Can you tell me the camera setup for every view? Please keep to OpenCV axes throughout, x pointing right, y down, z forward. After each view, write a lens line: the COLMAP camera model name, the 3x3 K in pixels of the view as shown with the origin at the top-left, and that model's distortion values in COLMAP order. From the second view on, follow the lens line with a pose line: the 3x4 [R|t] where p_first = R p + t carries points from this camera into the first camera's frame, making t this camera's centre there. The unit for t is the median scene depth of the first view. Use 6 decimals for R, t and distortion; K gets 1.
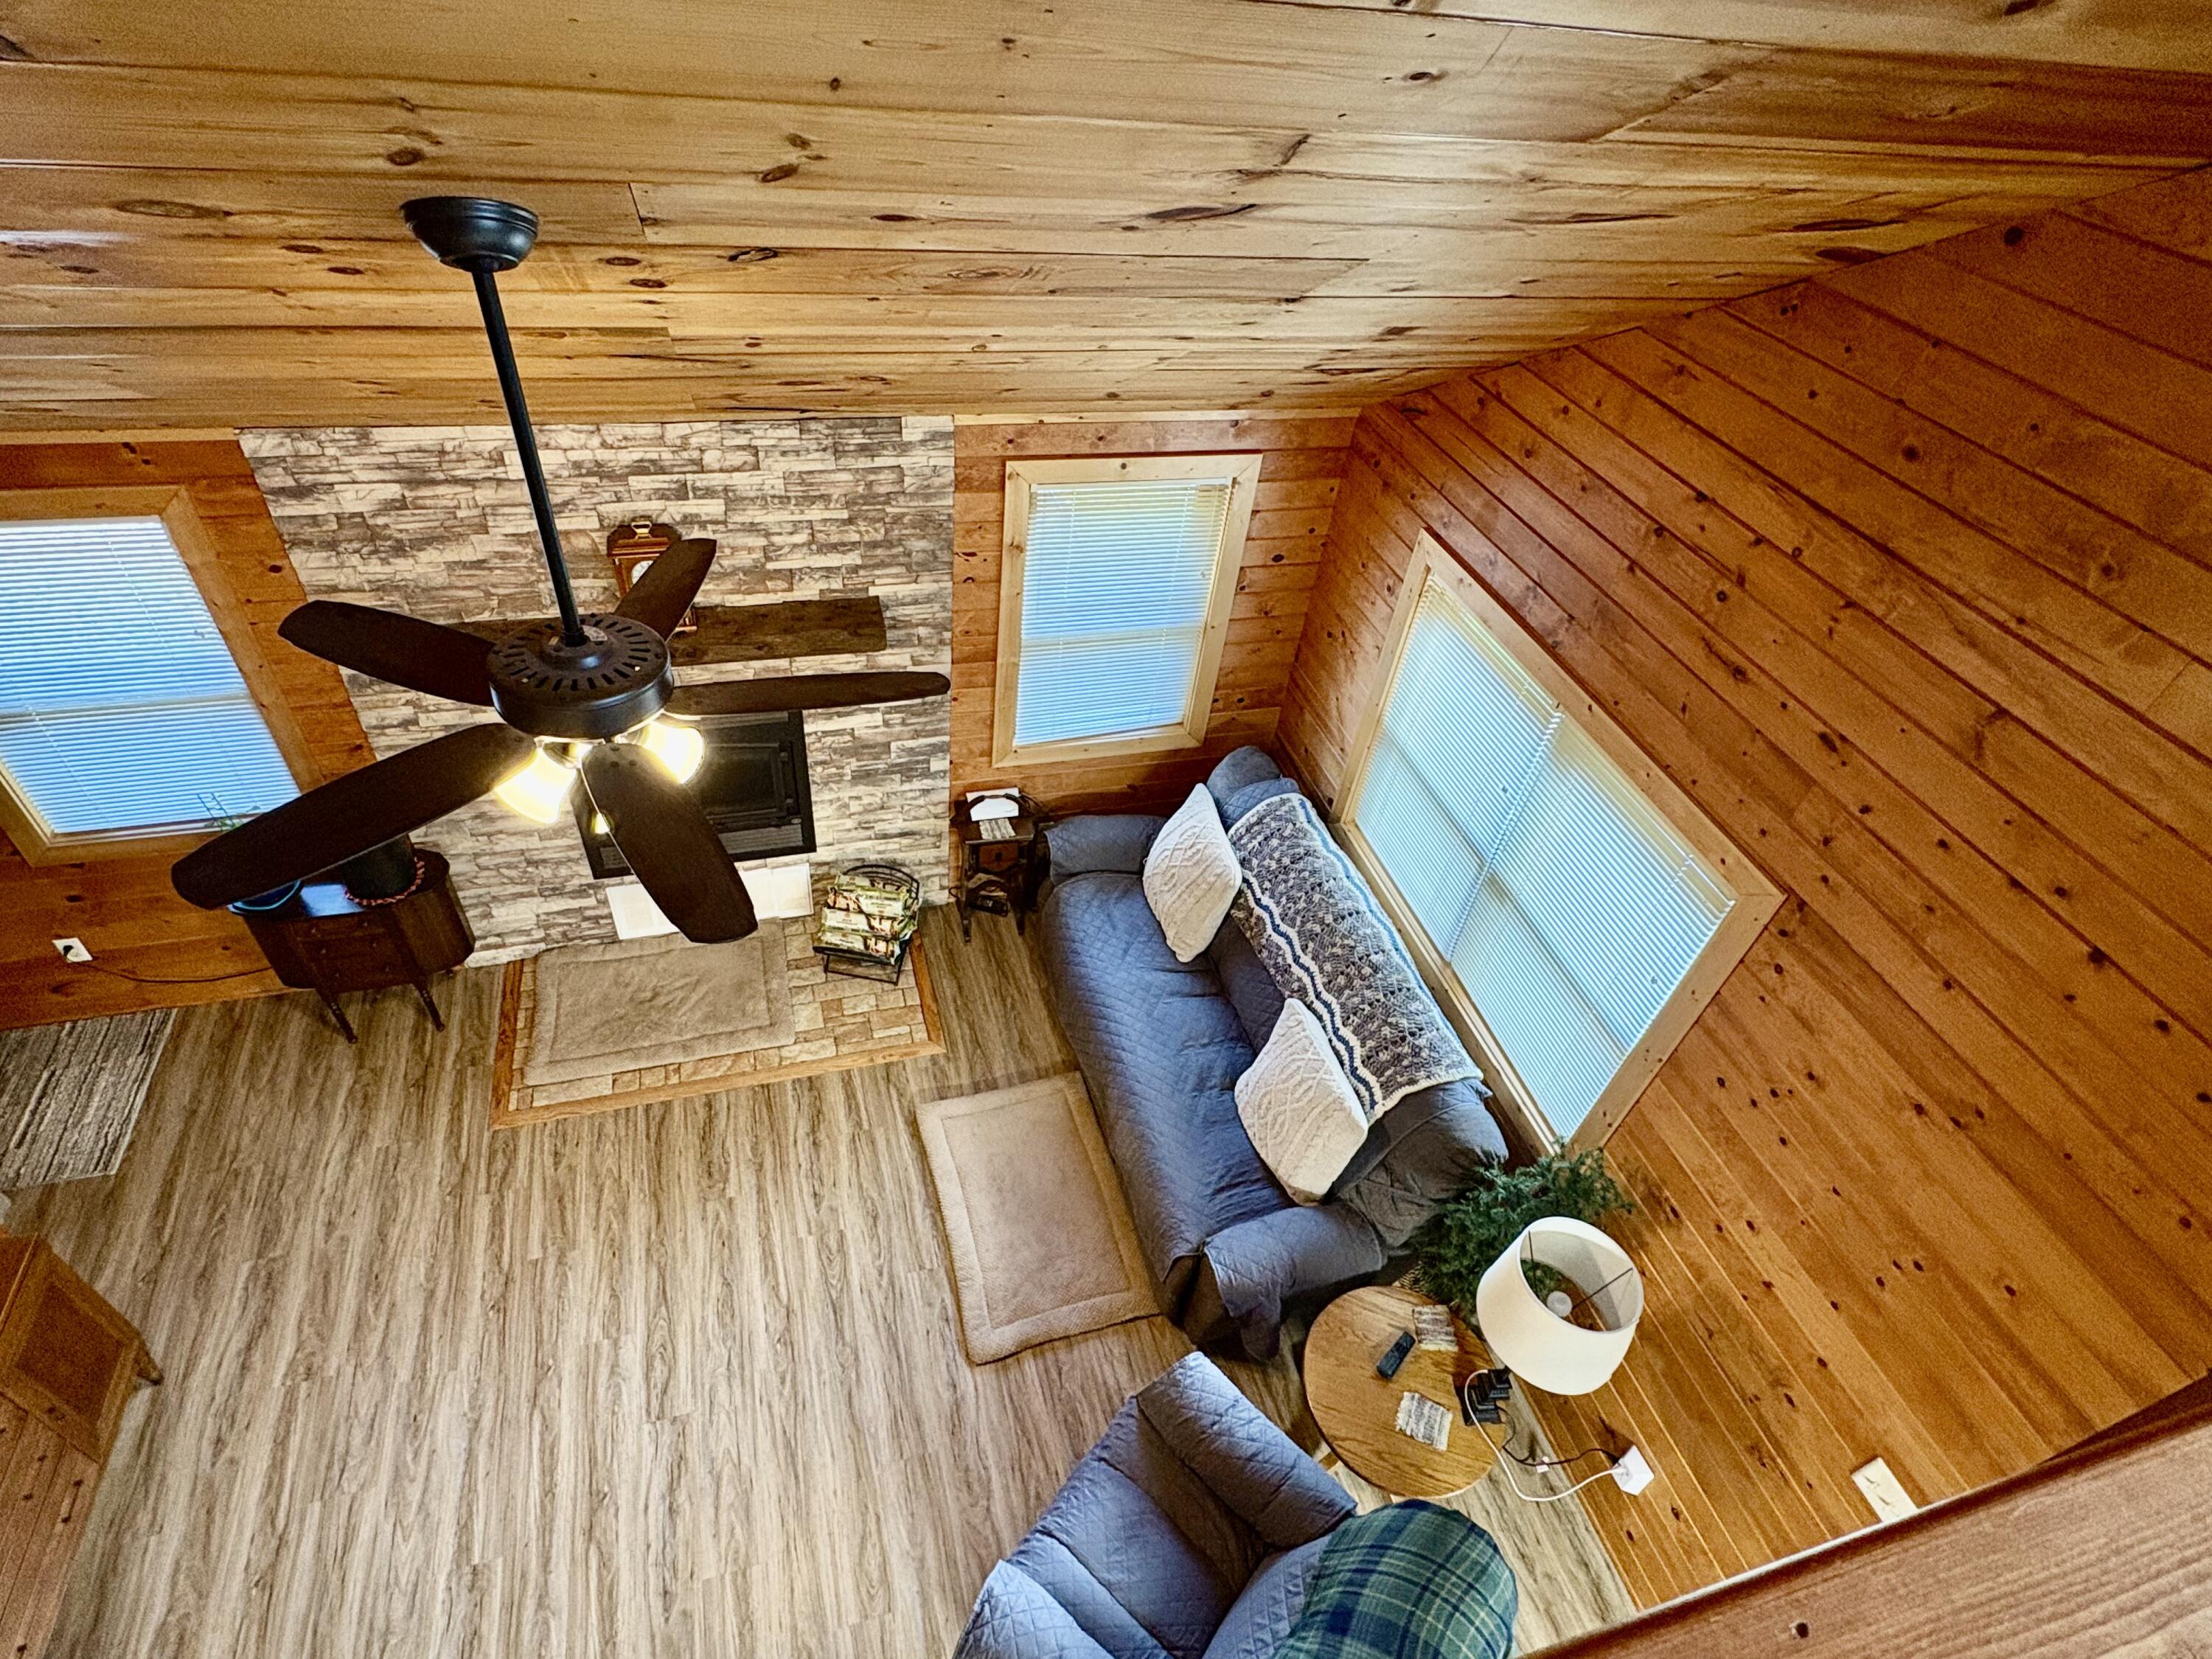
lens RADIAL K [[1122.5, 0, 1099.3], [0, 1122.5, 839.8], [0, 0, 1]] dist [-0.001464, 0.000101]
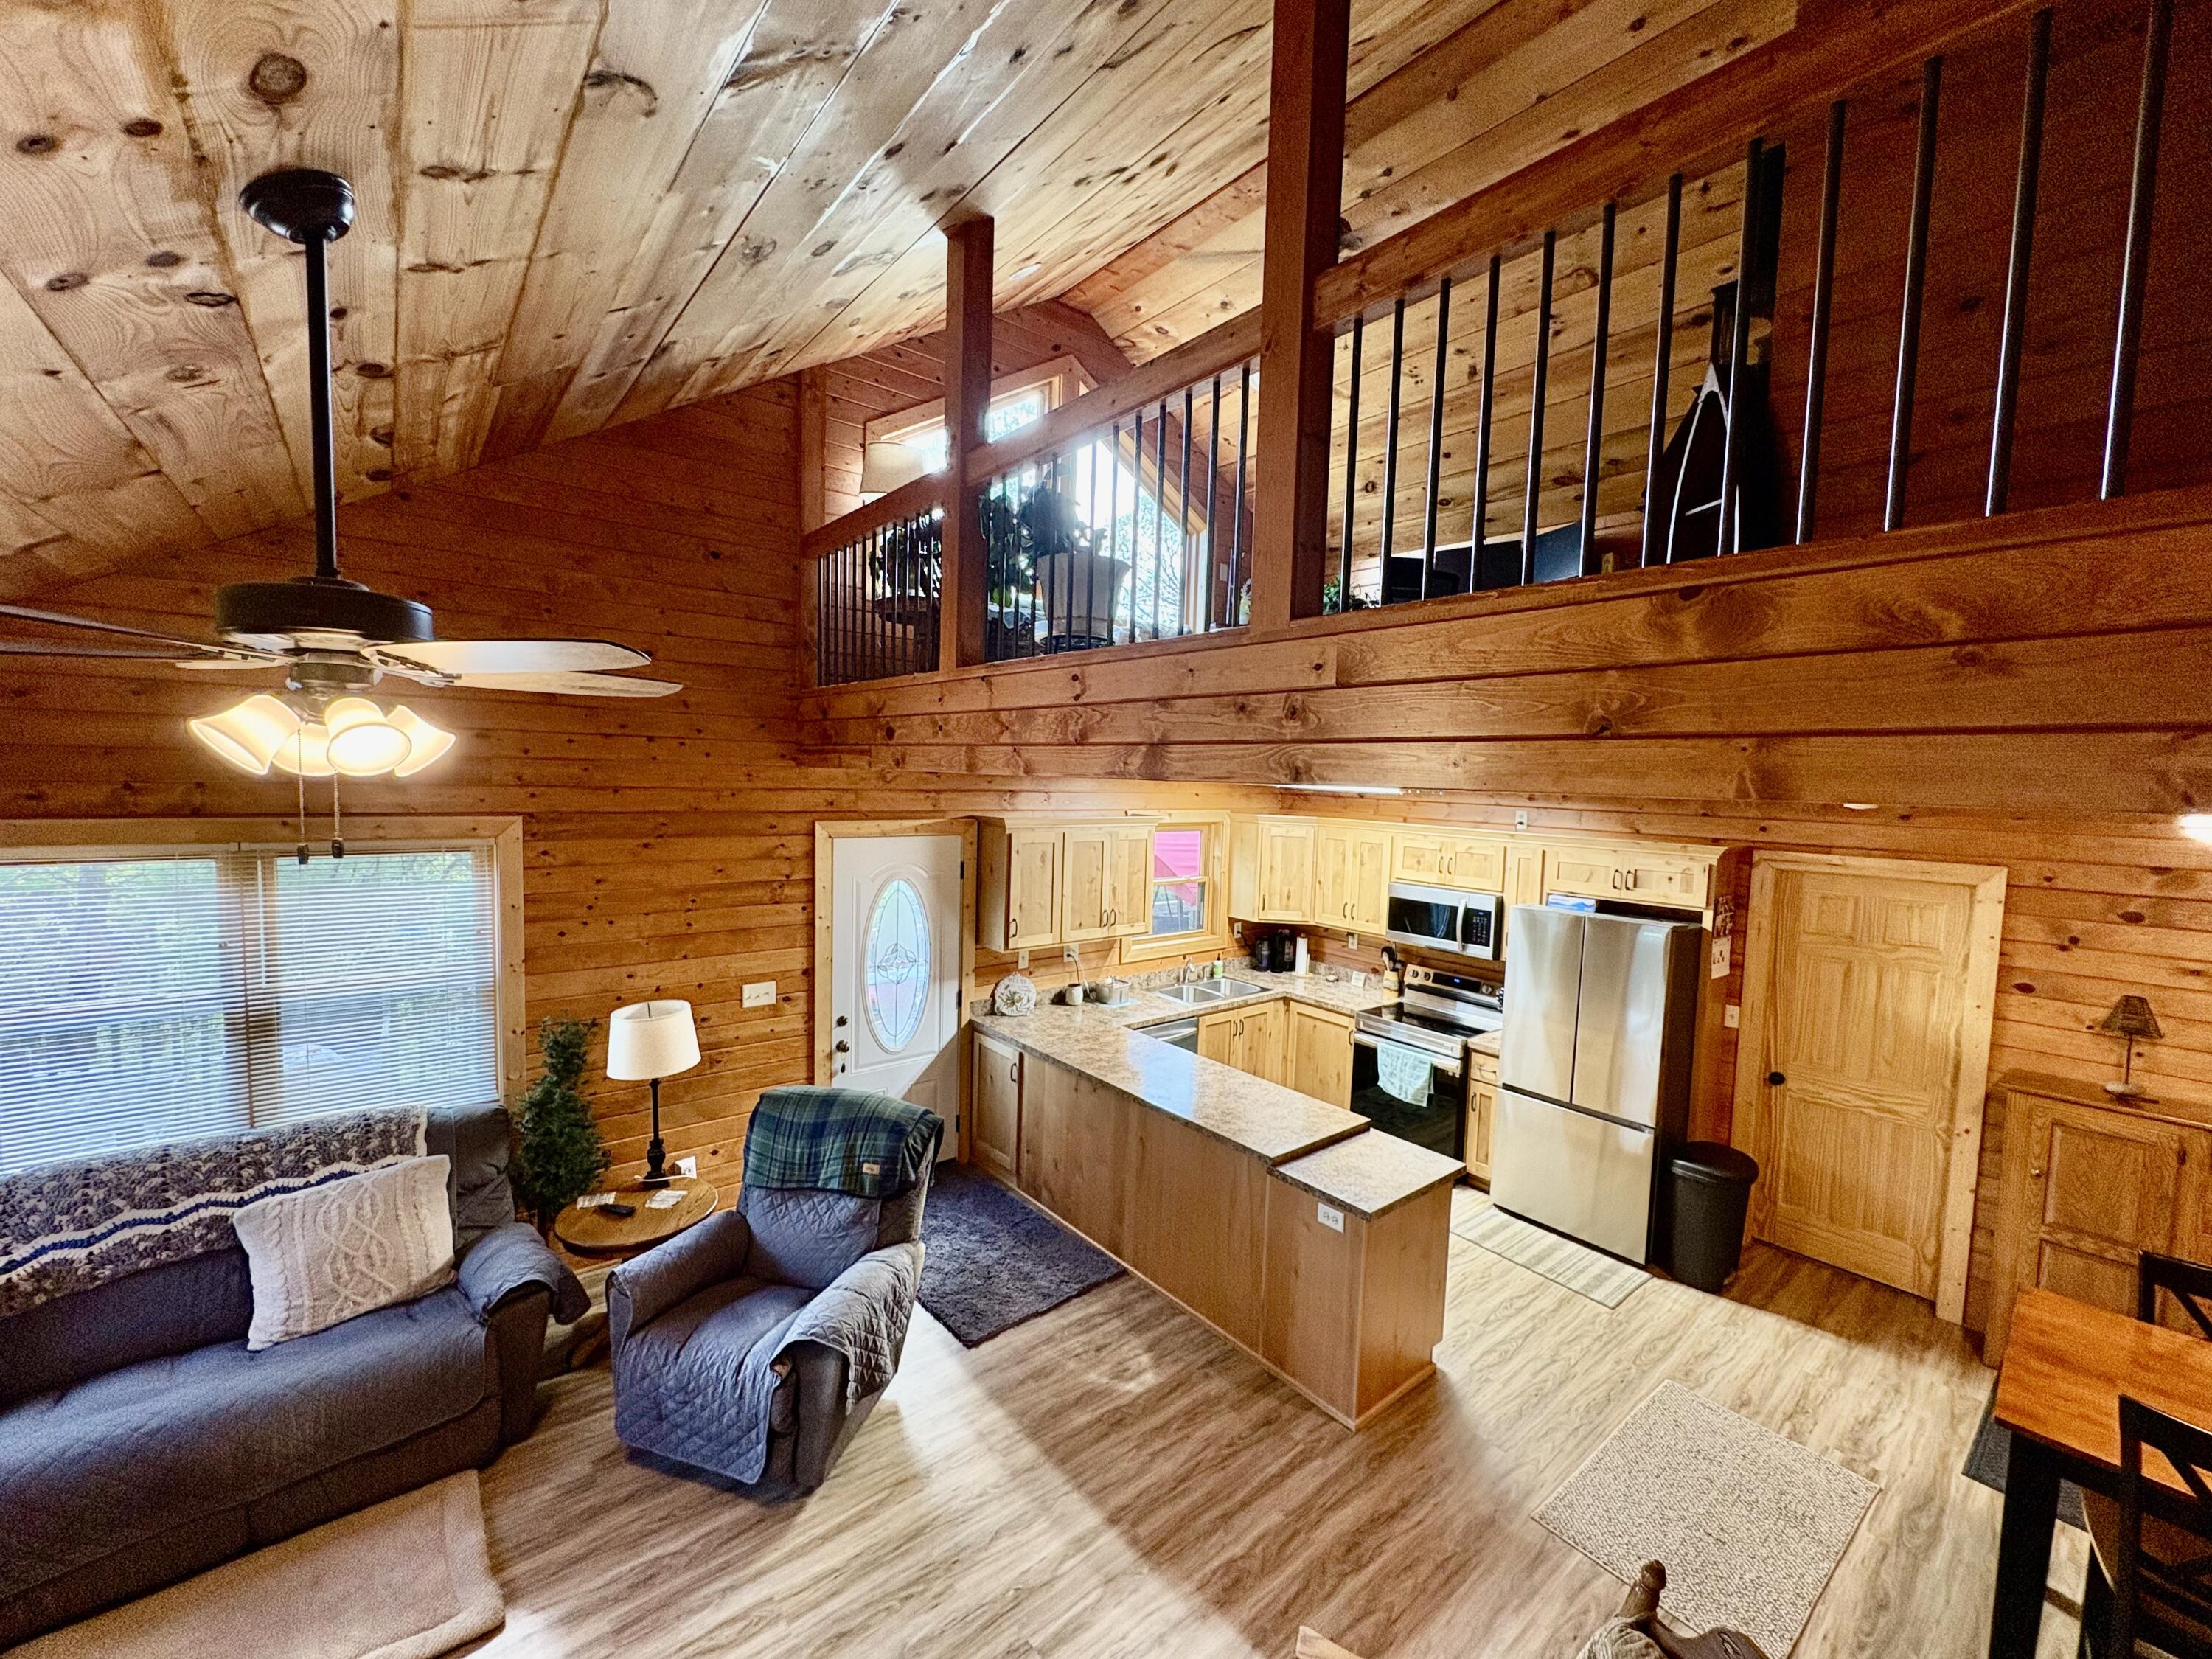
lens RADIAL K [[882.8, 0, 1106.7], [0, 882.8, 831.7], [0, 0, 1]] dist [0.001096, 0.000385]
pose [[-0.383709, -0.173382, 0.907031, -0.749007], [0.576291, 0.722521, 0.381905, 0.045395], [-0.721565, 0.669255, -0.177320, 0.378165]]
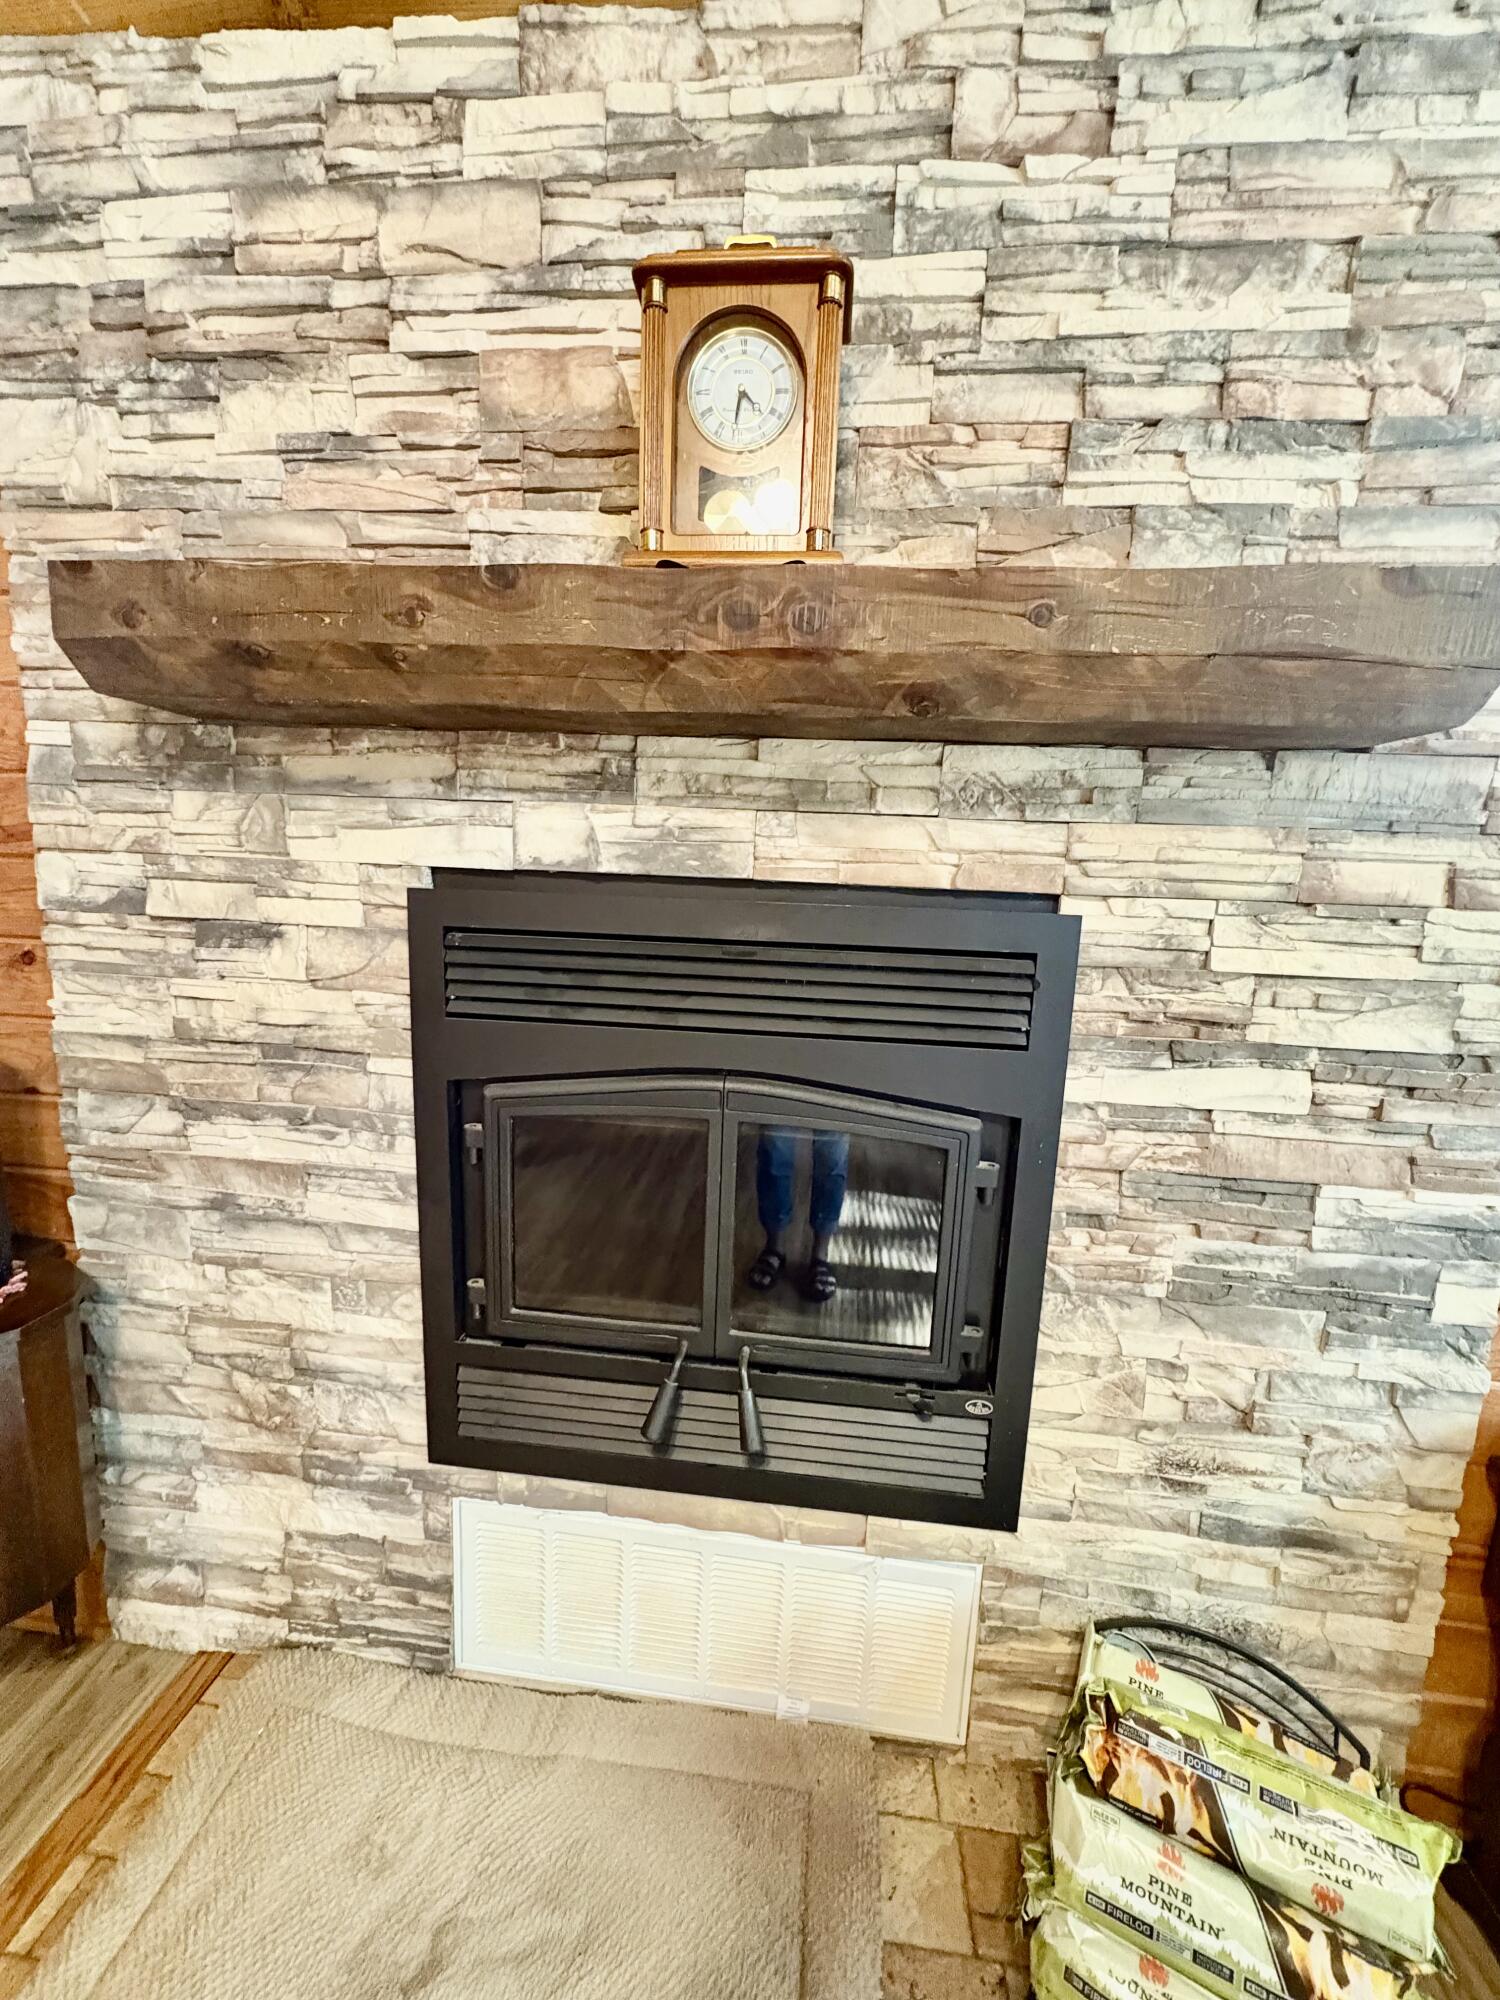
lens RADIAL K [[795.7, 0, 750.0], [0, 795.7, 1000.0], [0, 0, 1]] dist [-0.000065, 0.000406]
pose [[0.922095, 0.001131, -0.386961, -0.288562], [-0.223509, 0.817874, -0.530213, 0.030672], [0.315886, 0.575396, 0.754411, 0.870487]]
